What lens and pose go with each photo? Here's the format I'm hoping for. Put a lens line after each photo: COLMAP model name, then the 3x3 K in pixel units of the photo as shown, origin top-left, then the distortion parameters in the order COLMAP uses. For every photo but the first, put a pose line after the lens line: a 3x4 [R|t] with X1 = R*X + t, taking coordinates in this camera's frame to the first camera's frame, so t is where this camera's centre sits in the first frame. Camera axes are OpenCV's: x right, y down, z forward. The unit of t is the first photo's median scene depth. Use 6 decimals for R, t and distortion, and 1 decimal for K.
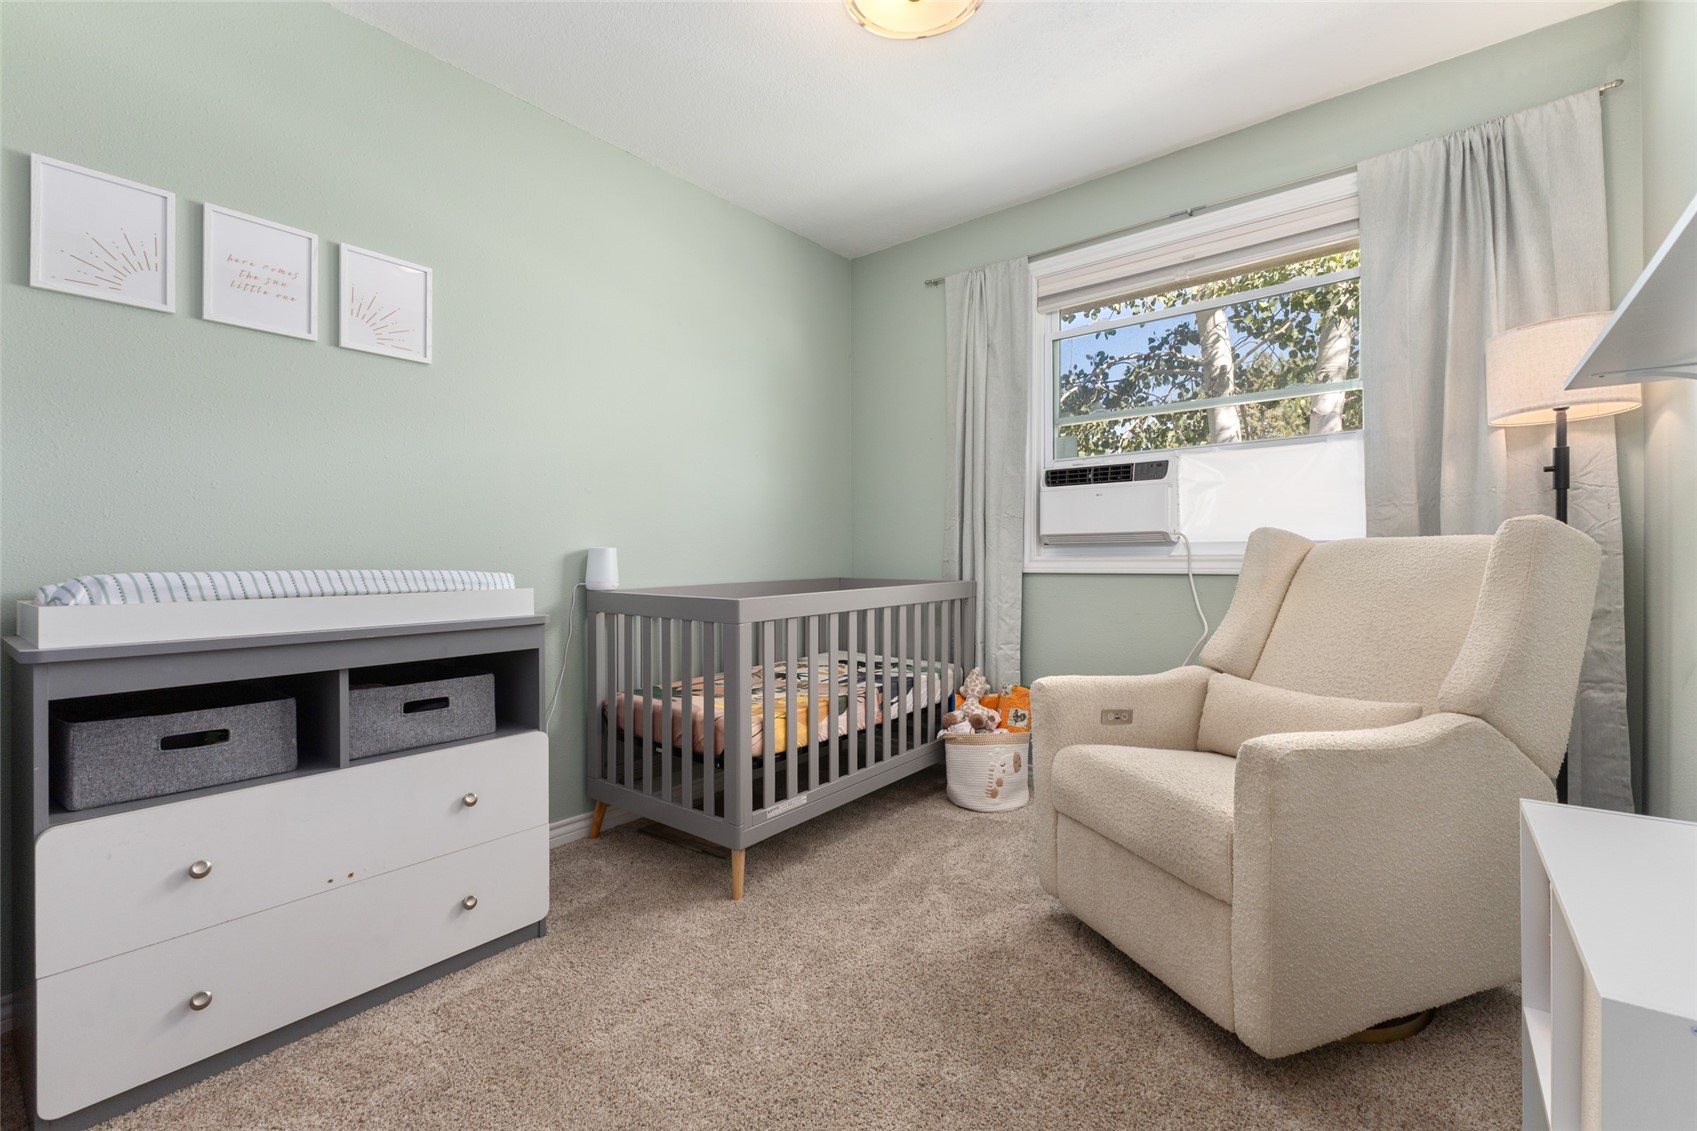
lens RADIAL K [[721.4, 0, 853.7], [0, 721.4, 558.5], [0, 0, 1]] dist [0.015061, -0.005770]
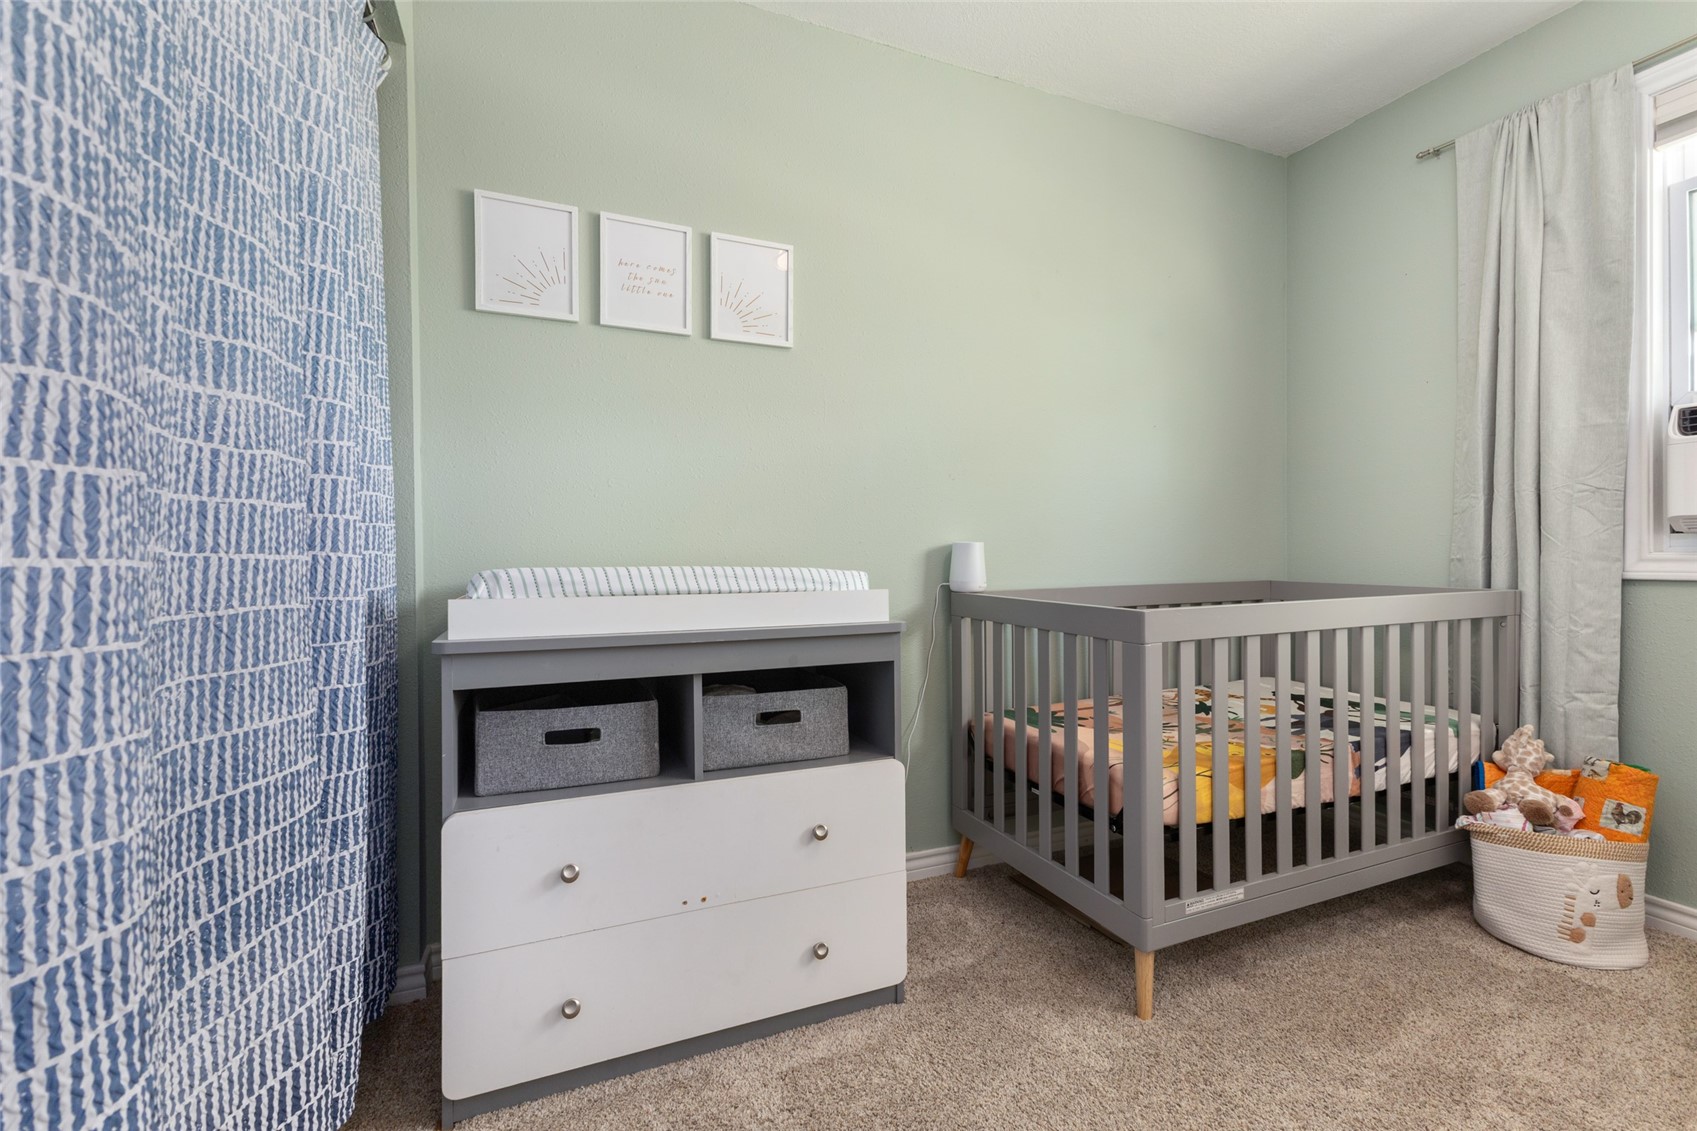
lens RADIAL K [[721.4, 0, 853.7], [0, 721.4, 558.5], [0, 0, 1]] dist [0.015061, -0.005770]
pose [[0.877657, -0.002177, -0.479285, -0.059474], [0.000938, 0.999996, -0.002825, 0.006004], [0.479289, 0.002030, 0.877655, 0.193944]]
